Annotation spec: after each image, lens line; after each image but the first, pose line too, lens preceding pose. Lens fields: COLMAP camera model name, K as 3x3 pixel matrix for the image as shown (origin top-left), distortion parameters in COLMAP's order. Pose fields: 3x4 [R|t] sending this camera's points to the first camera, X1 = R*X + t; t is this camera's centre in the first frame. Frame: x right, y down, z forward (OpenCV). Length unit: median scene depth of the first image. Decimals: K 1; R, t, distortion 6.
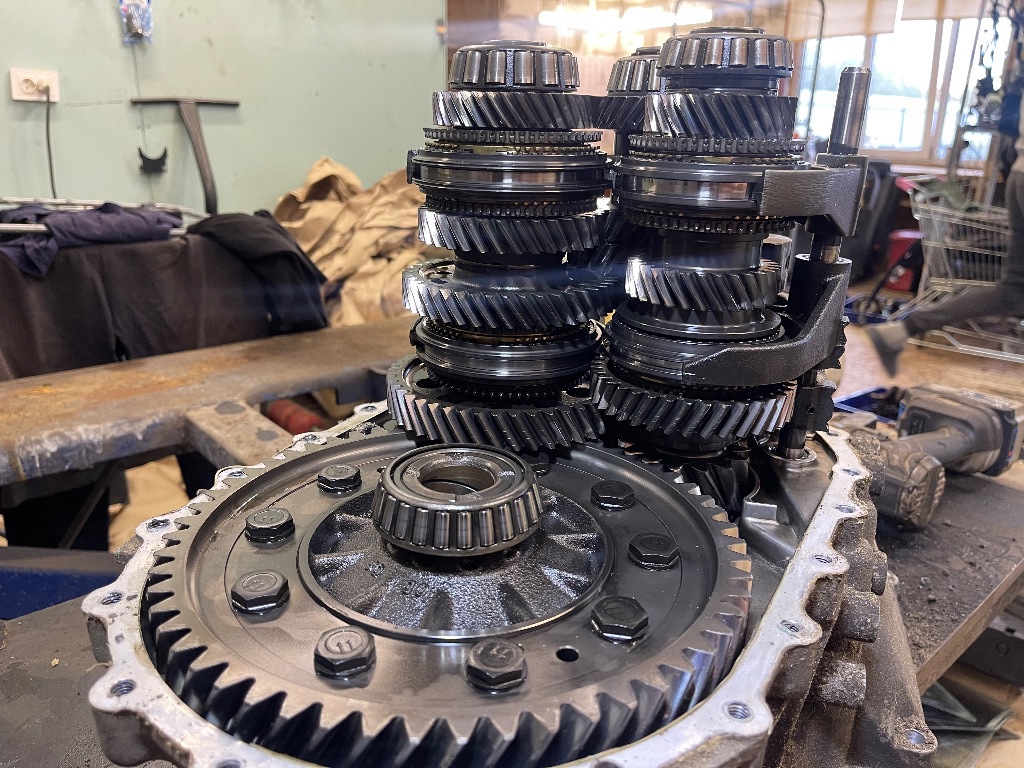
lens RADIAL K [[796.5, 0, 524.3], [0, 796.5, 384.2], [0, 0, 1]] dist [0.057952, -0.096246]
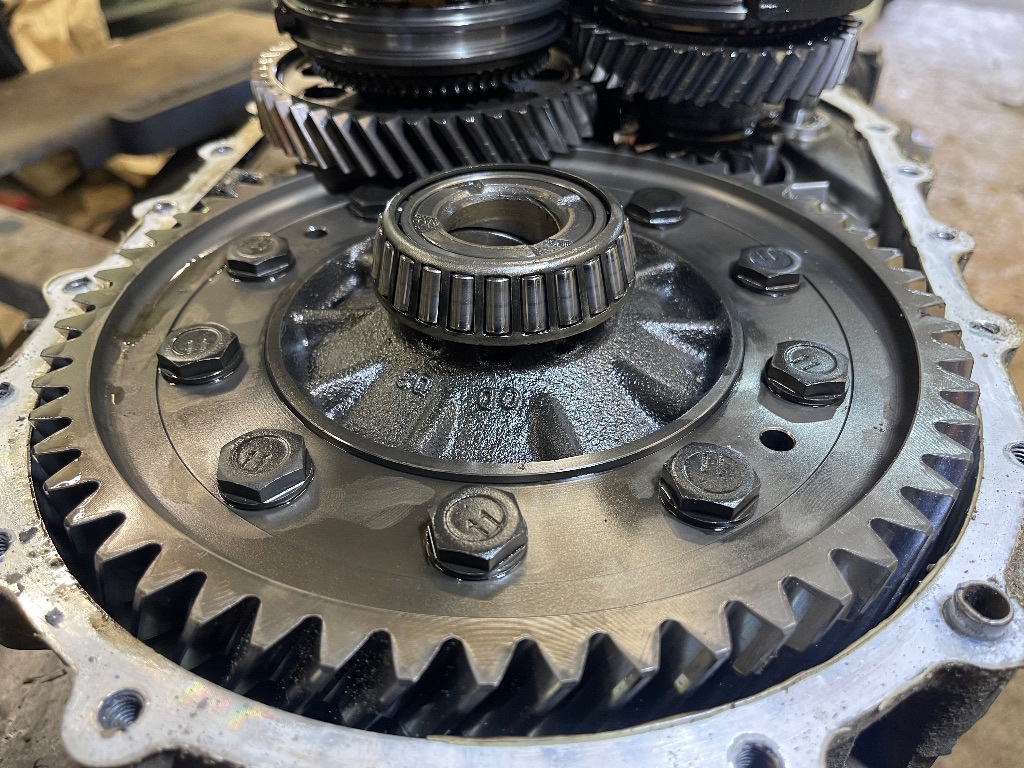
lens RADIAL K [[791.7, 0, 516.2], [0, 791.7, 377.1], [0, 0, 1]] dist [0.069931, -0.136580]
pose [[0.939045, -0.233098, 0.252703, -0.263931], [0.138868, 0.929589, 0.341437, 0.020280], [-0.314499, -0.285533, 0.905297, 0.393333]]
